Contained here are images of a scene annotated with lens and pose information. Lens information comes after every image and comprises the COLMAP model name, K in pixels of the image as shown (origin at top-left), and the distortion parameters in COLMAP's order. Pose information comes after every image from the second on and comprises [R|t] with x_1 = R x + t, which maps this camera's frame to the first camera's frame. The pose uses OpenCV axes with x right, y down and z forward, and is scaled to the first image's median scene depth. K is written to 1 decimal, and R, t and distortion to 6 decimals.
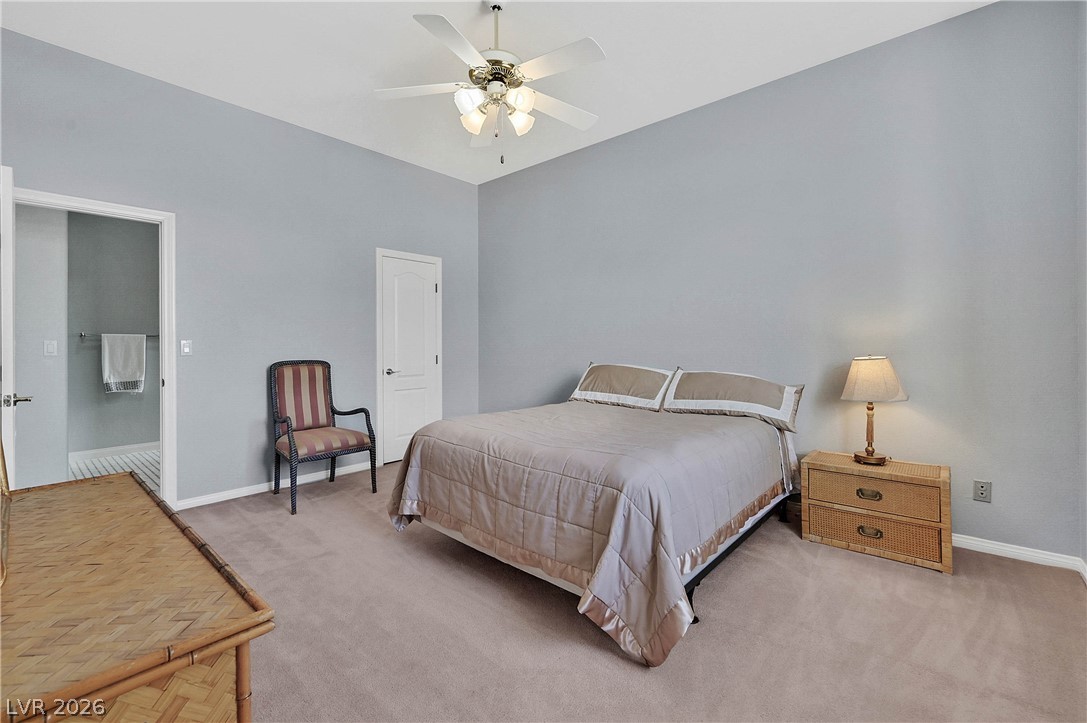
lens RADIAL K [[452.8, 0, 552.0], [0, 452.8, 356.0], [0, 0, 1]] dist [-0.003715, 0.001801]
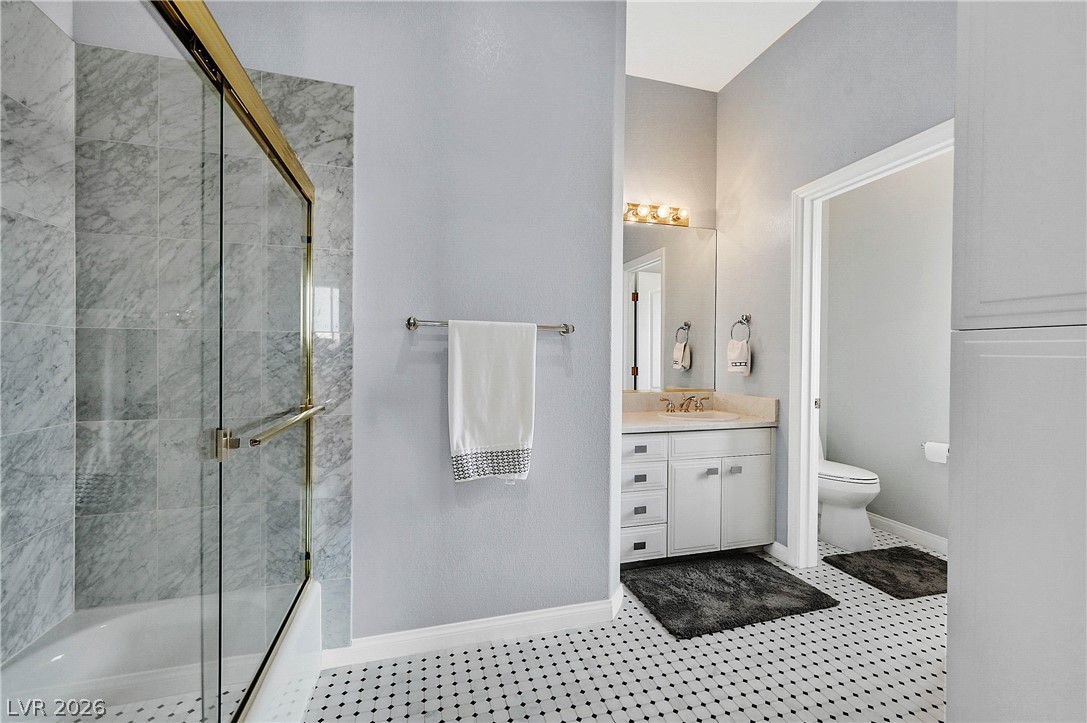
lens RADIAL K [[452.8, 0, 541.0], [0, 452.8, 359.4], [0, 0, 1]] dist [-0.003715, 0.001801]
pose [[0.834529, 0.011596, -0.550842, -0.726866], [-0.014744, 0.999890, -0.001287, -0.017008], [0.550767, 0.009196, 0.834609, 0.729591]]
